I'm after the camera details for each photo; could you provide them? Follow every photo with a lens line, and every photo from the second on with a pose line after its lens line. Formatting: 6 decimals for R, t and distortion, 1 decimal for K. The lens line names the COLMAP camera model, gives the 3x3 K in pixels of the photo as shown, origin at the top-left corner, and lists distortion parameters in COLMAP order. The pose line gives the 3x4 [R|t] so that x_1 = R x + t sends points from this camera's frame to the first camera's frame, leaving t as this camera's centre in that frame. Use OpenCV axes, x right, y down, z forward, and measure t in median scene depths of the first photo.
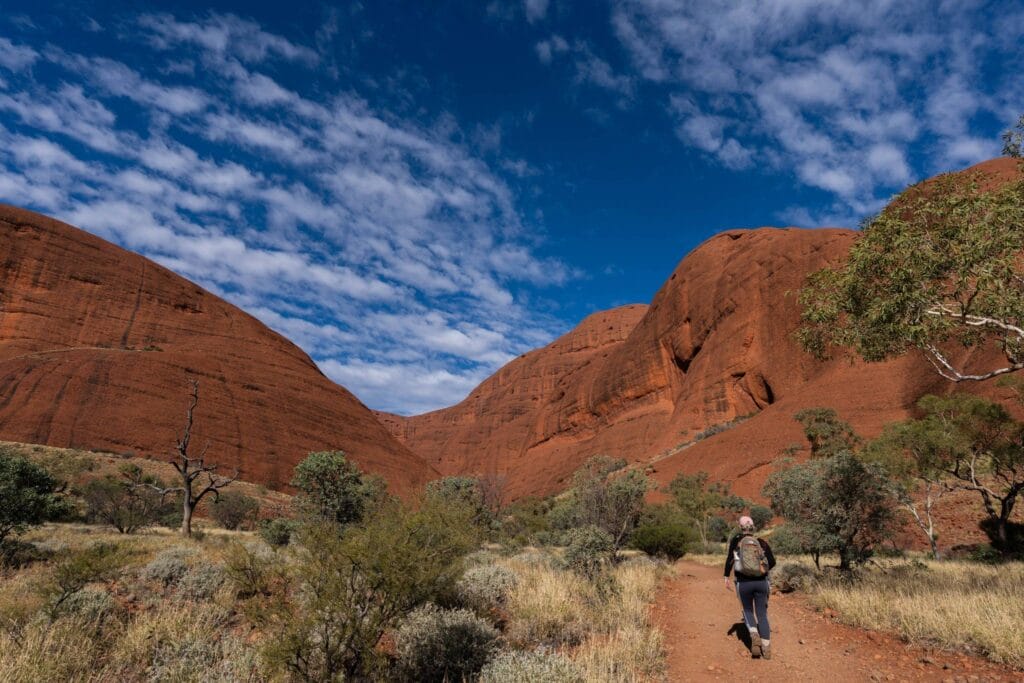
lens RADIAL K [[568.3, 0, 512.0], [0, 568.3, 341.5], [0, 0, 1]] dist [-0.014757, 0.002257]
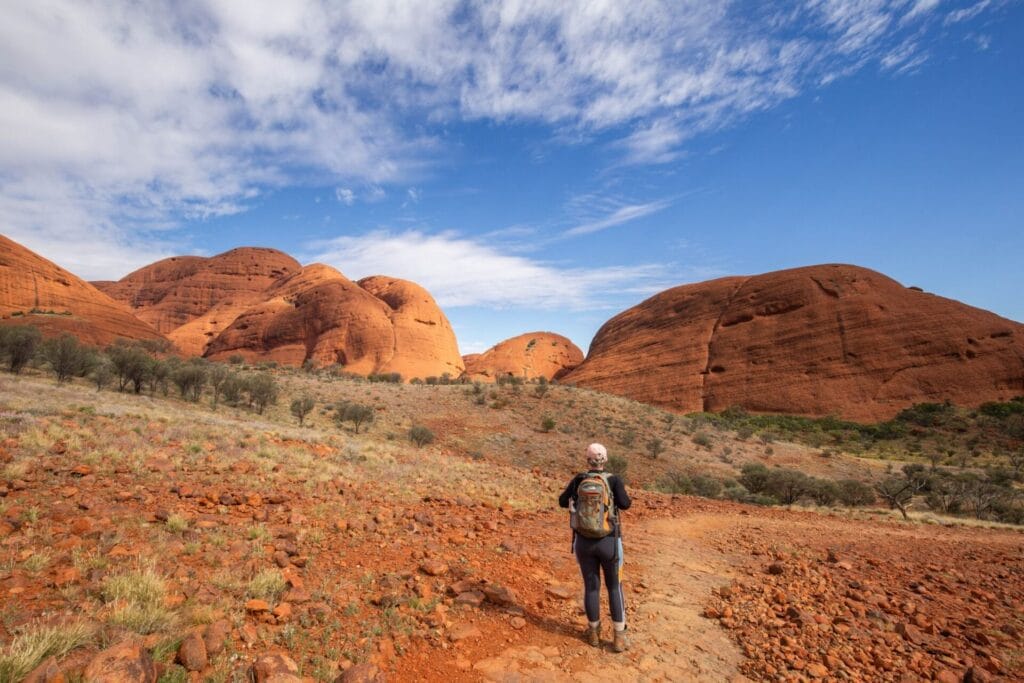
lens RADIAL K [[568.3, 0, 512.0], [0, 568.3, 341.5], [0, 0, 1]] dist [-0.014757, 0.002257]
pose [[0.747094, 0.059342, 0.662065, -0.524779], [-0.226631, 0.959070, 0.169774, -0.404775], [-0.624892, -0.276881, 0.729964, -1.035251]]
